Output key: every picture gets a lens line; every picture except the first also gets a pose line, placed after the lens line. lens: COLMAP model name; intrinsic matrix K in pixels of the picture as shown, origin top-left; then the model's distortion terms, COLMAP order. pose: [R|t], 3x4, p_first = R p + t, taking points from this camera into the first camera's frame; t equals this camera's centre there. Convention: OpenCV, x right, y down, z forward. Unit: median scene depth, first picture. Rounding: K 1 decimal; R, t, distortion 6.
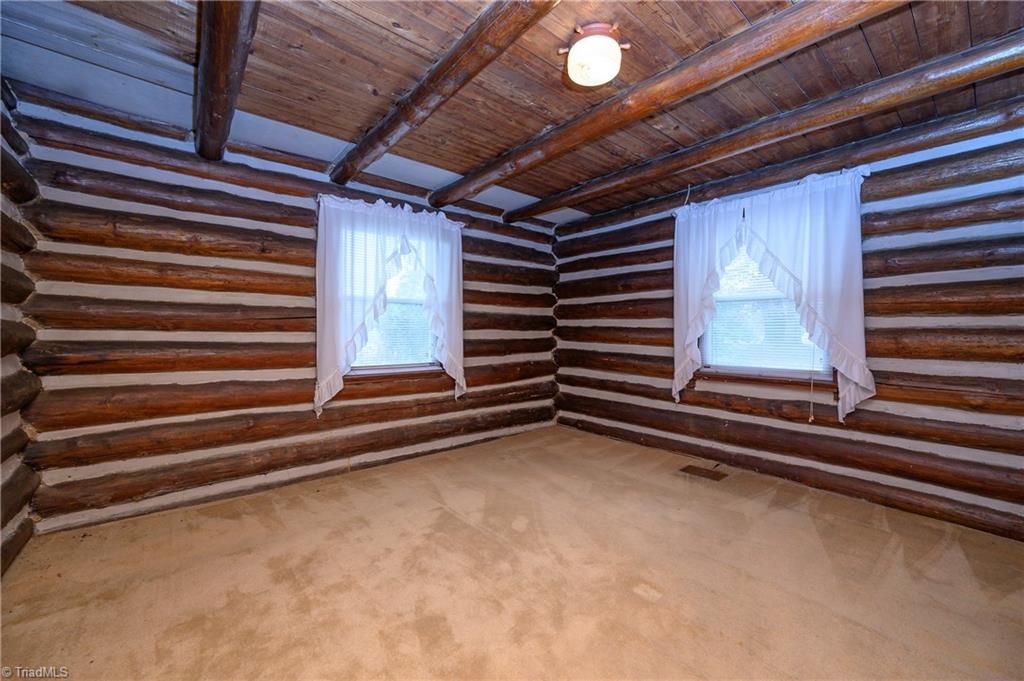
lens RADIAL K [[400.7, 0, 514.0], [0, 400.7, 339.1], [0, 0, 1]] dist [-0.003244, -0.000107]
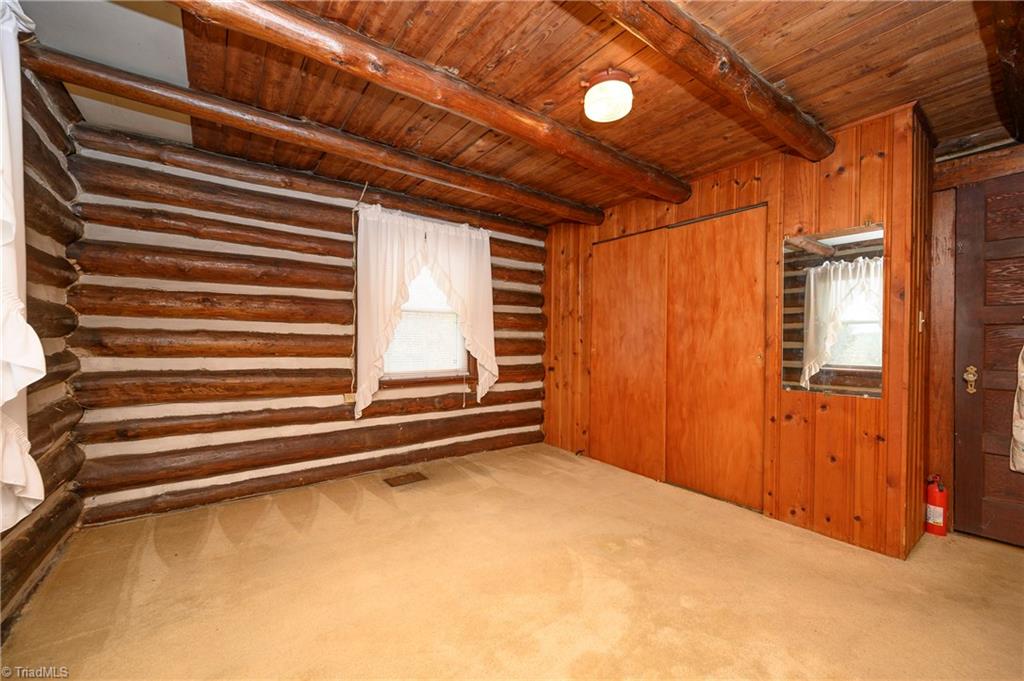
lens RADIAL K [[400.7, 0, 513.3], [0, 400.7, 340.3], [0, 0, 1]] dist [-0.003244, -0.000107]
pose [[0.060309, -0.006478, 0.998159, -0.517673], [0.011331, 0.999919, 0.005805, -0.020367], [-0.998115, 0.010960, 0.060378, 0.662512]]
